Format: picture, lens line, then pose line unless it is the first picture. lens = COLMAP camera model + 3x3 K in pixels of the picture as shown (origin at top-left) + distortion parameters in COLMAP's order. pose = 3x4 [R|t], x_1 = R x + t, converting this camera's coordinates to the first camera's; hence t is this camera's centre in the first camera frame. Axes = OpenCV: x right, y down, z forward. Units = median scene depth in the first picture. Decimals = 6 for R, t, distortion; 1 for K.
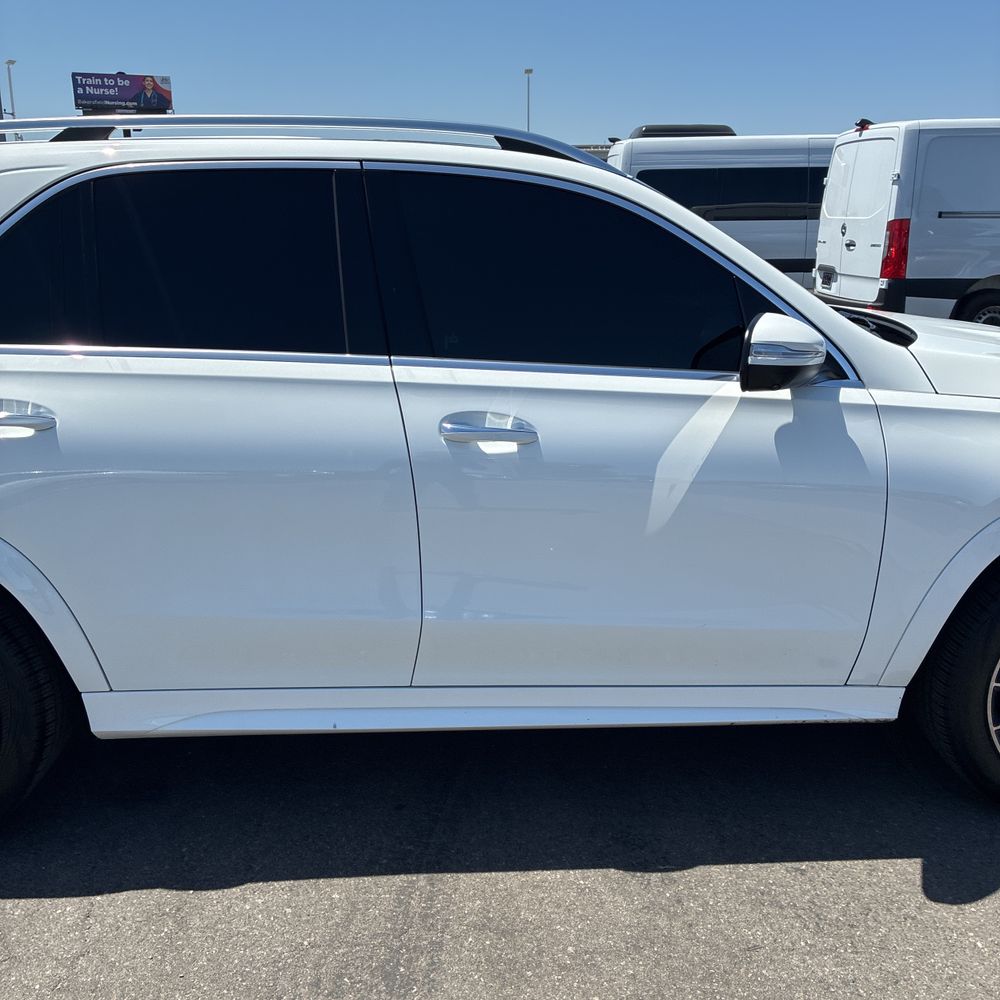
lens RADIAL K [[1009.8, 0, 501.3], [0, 1009.8, 507.4], [0, 0, 1]] dist [0.018220, 0.000000]
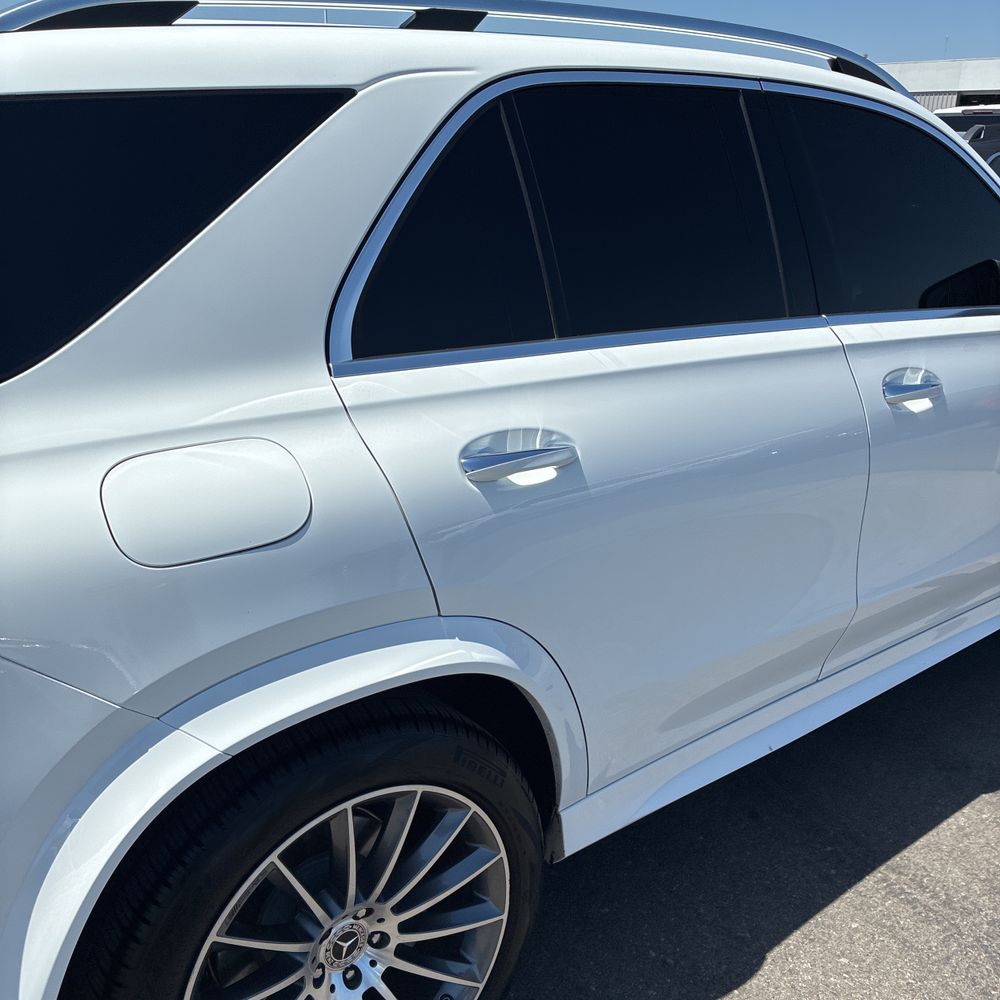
lens RADIAL K [[1009.8, 0, 502.9], [0, 1009.8, 522.0], [0, 0, 1]] dist [0.018220, 0.000000]
pose [[0.815345, -0.193986, 0.545511, -0.844028], [0.148901, 0.980765, 0.126210, -0.128027], [-0.559501, -0.021677, 0.828546, 0.437631]]
